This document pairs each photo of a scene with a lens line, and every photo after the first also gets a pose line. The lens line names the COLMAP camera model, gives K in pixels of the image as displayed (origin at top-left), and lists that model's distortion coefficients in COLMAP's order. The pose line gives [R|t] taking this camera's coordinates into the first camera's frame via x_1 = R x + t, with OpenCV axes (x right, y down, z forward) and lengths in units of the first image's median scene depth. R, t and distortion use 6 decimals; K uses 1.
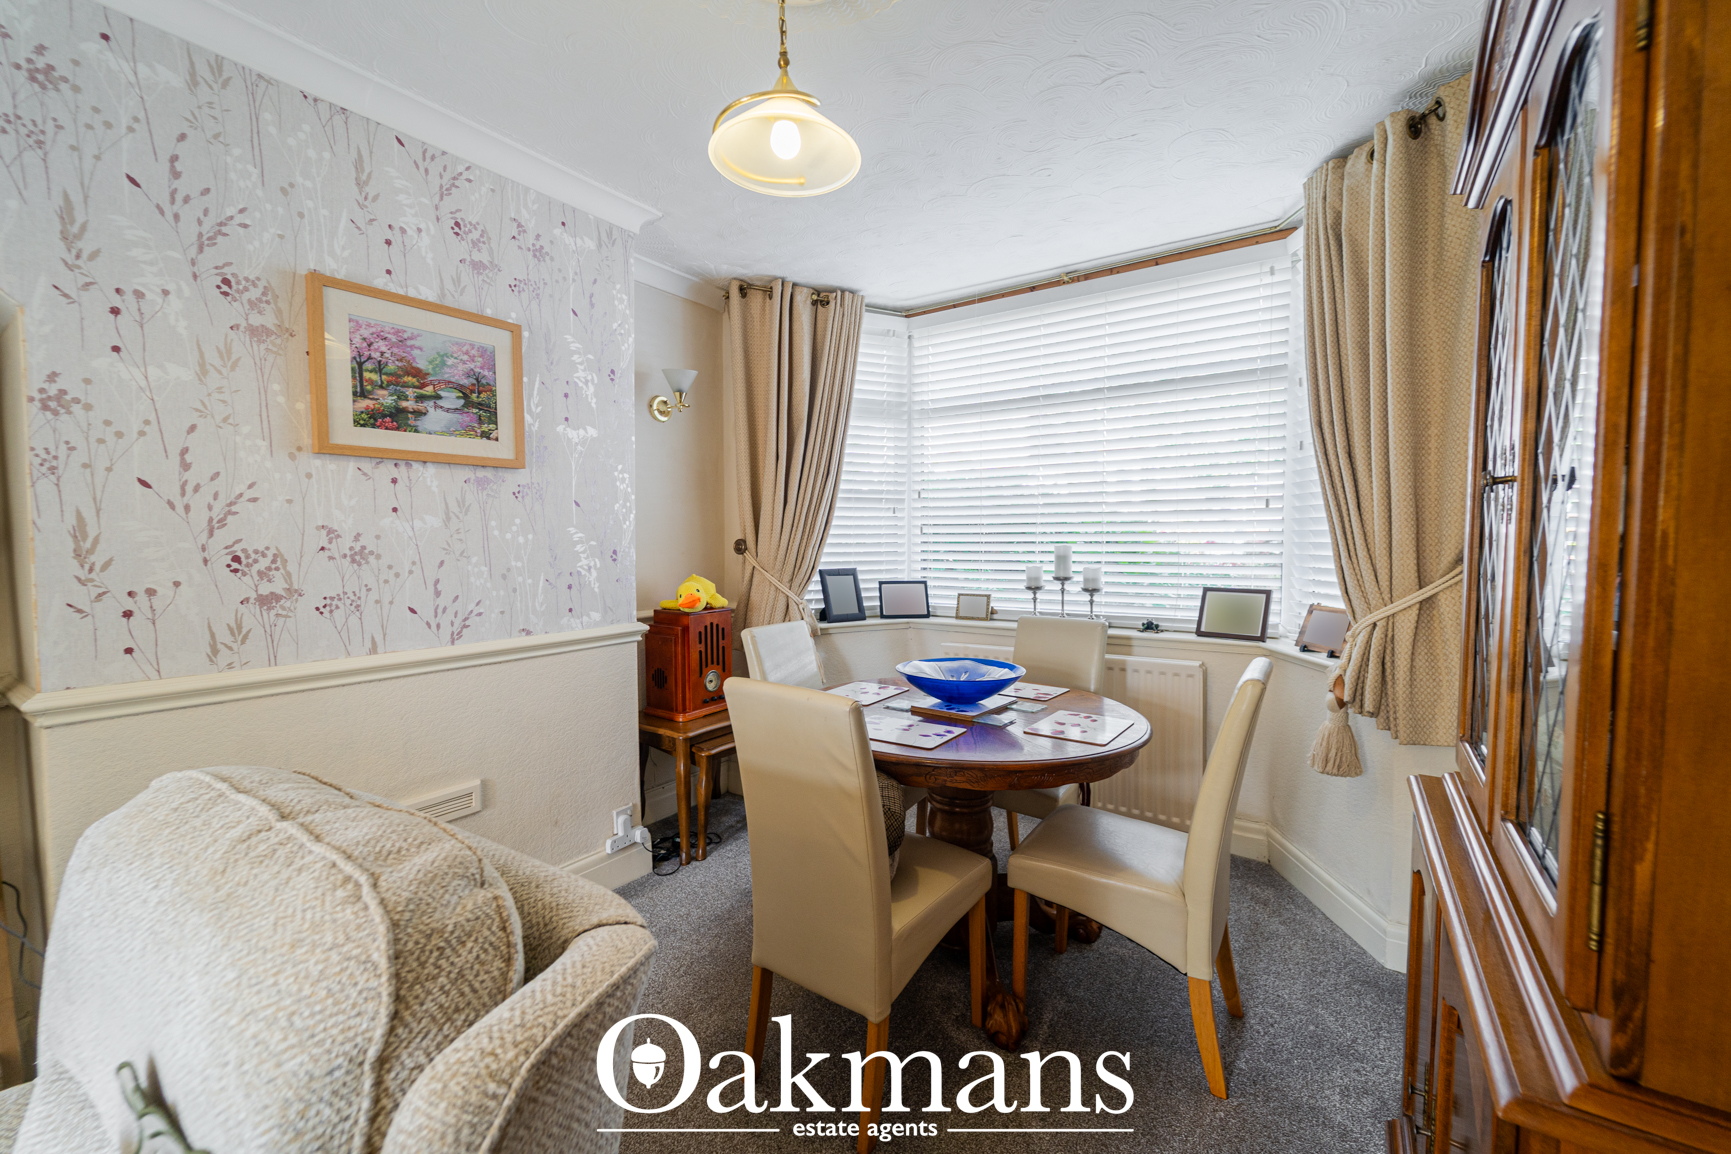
lens RADIAL K [[715.3, 0, 854.4], [0, 715.3, 567.3], [0, 0, 1]] dist [-0.000477, -0.000460]
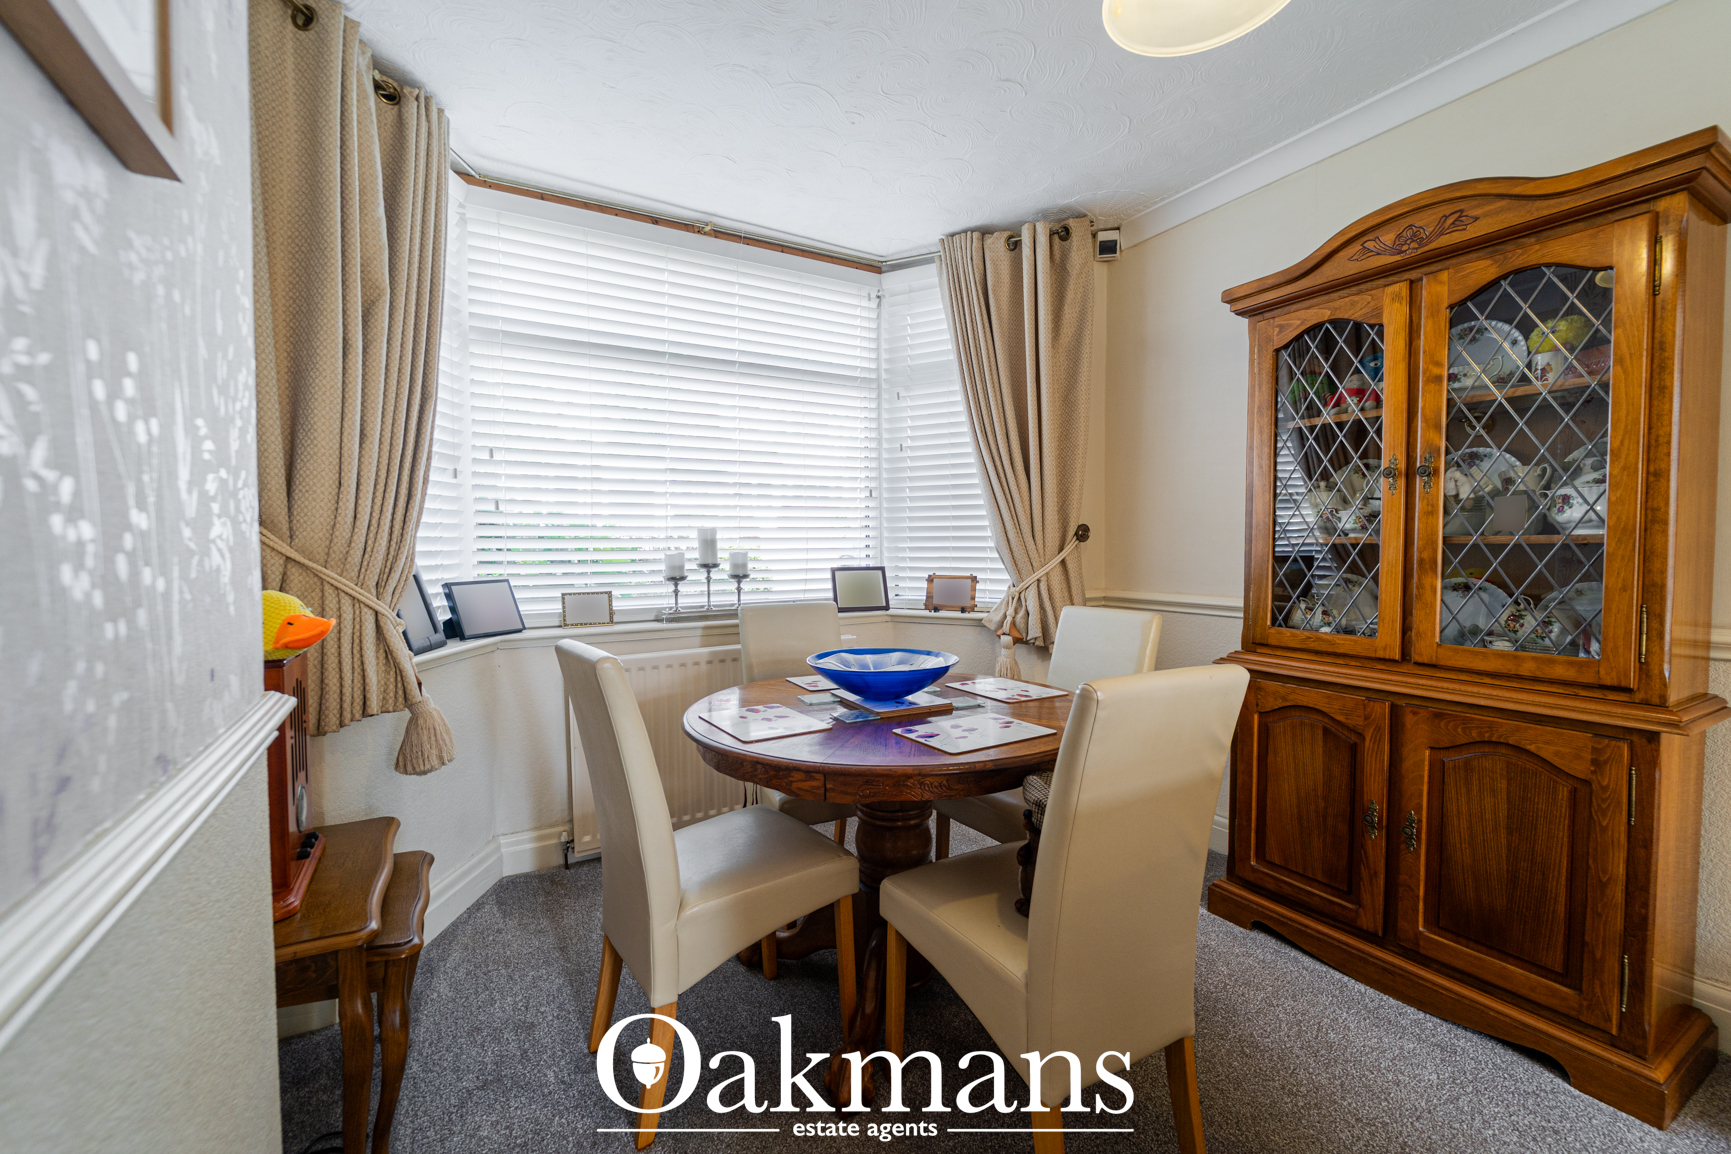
lens RADIAL K [[715.3, 0, 854.4], [0, 715.3, 567.3], [0, 0, 1]] dist [-0.000477, -0.000460]
pose [[0.432619, -0.035489, 0.900878, -0.431250], [0.027590, 0.999278, 0.026116, -0.001315], [-0.901154, 0.013557, 0.433286, 0.453290]]
